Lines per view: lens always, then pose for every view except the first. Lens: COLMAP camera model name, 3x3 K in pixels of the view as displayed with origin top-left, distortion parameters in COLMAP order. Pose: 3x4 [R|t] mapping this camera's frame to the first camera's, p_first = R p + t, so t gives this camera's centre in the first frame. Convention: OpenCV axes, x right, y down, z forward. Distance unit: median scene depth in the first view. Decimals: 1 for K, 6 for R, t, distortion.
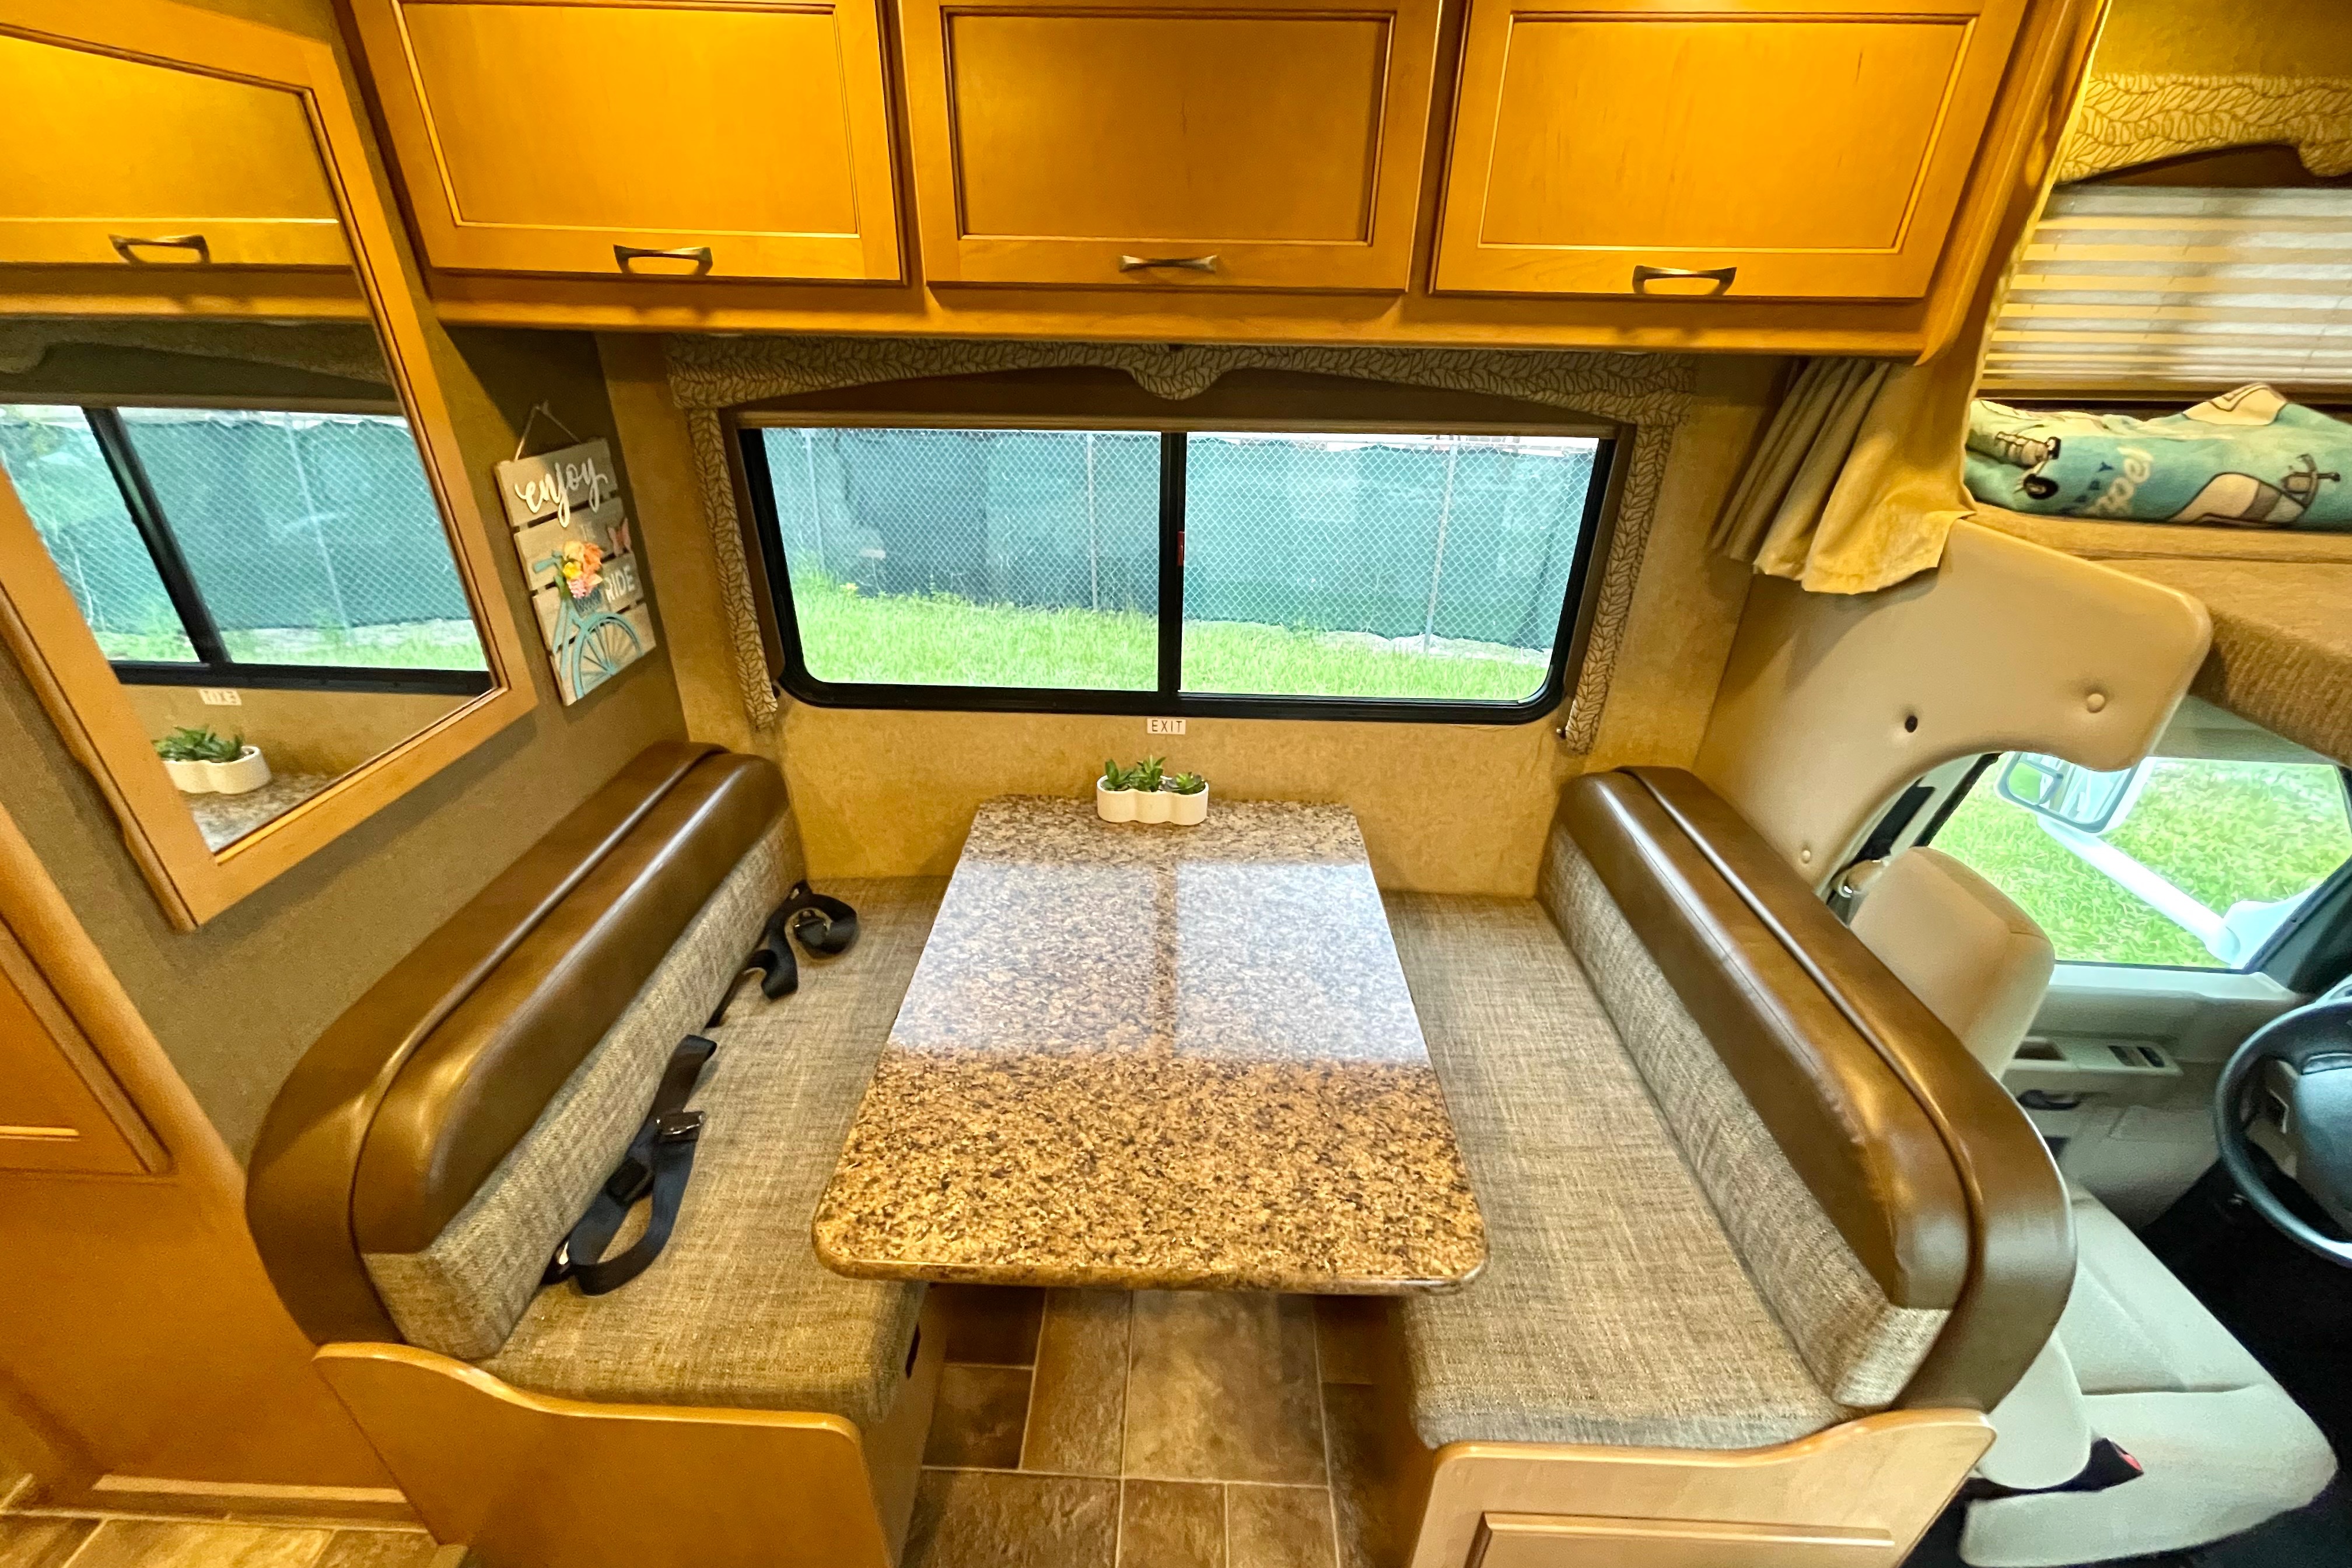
lens RADIAL K [[954.4, 0, 1168.9], [0, 954.4, 786.9], [0, 0, 1]] dist [0.000486, 0.000092]
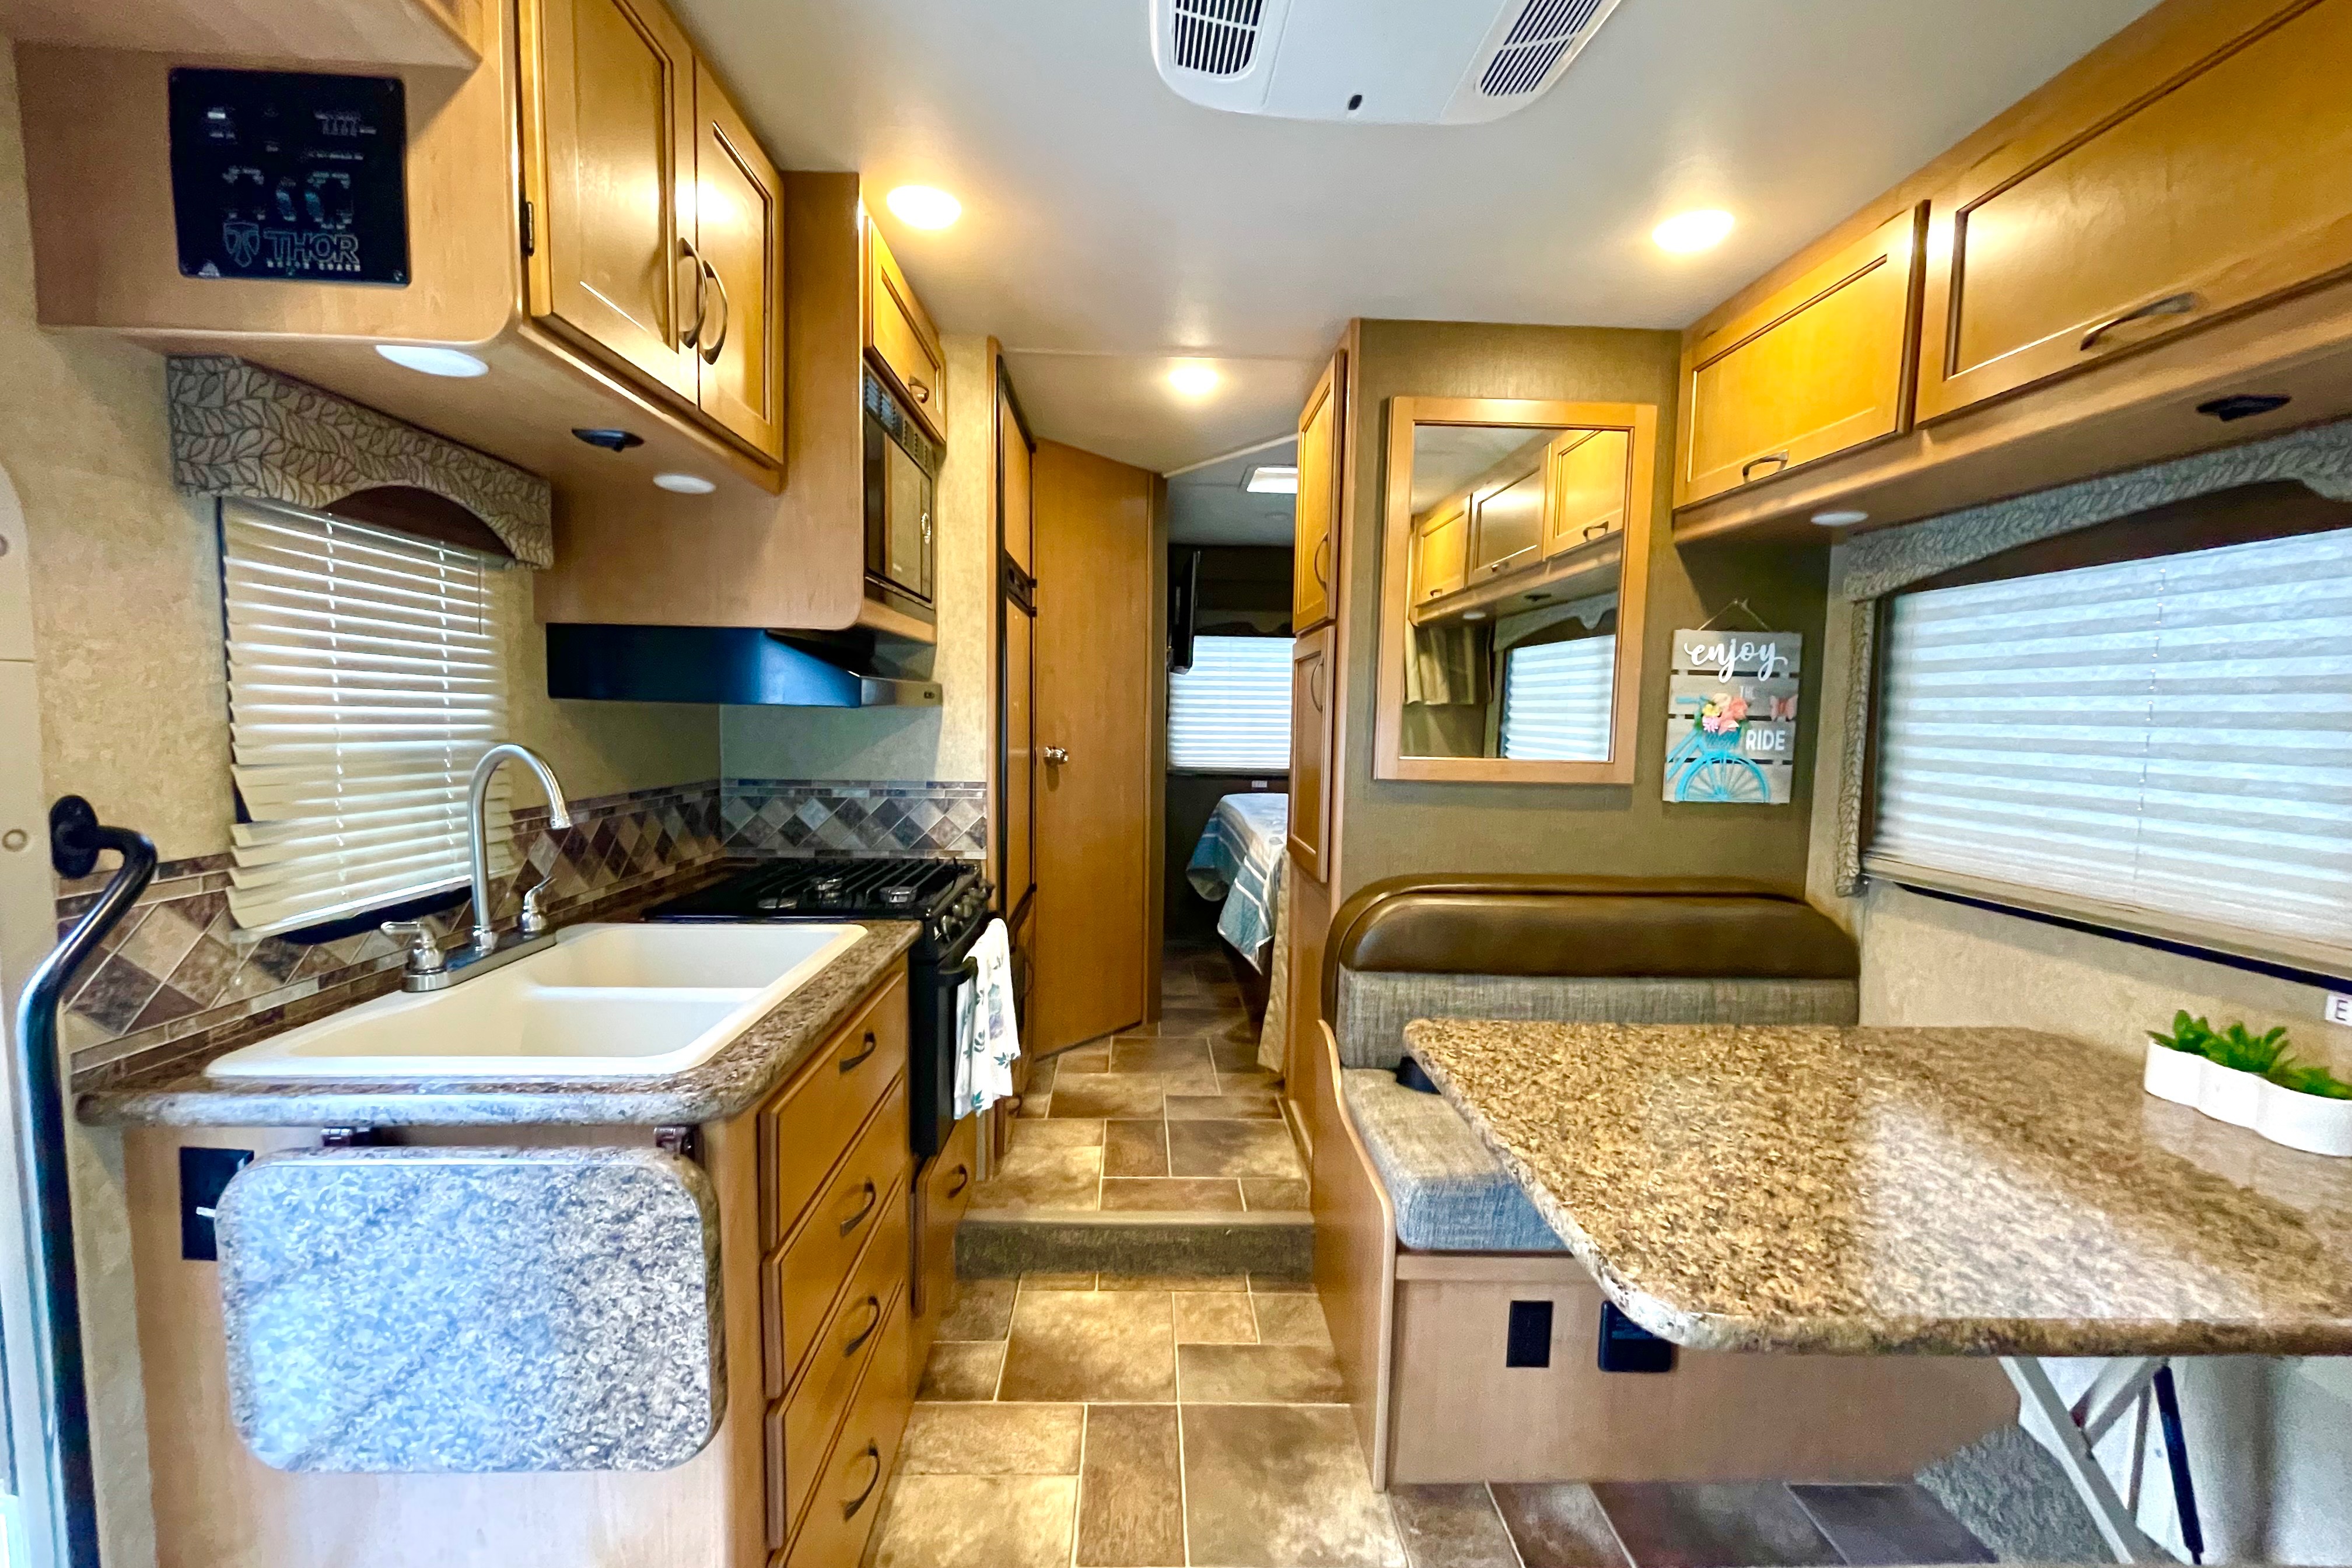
lens RADIAL K [[954.4, 0, 1168.9], [0, 954.4, 786.9], [0, 0, 1]] dist [0.000486, 0.000092]
pose [[0.064029, 0.067718, -0.995648, 0.719797], [-0.491203, 0.870607, 0.027625, 0.219674], [0.868688, 0.487297, 0.089007, 0.269026]]
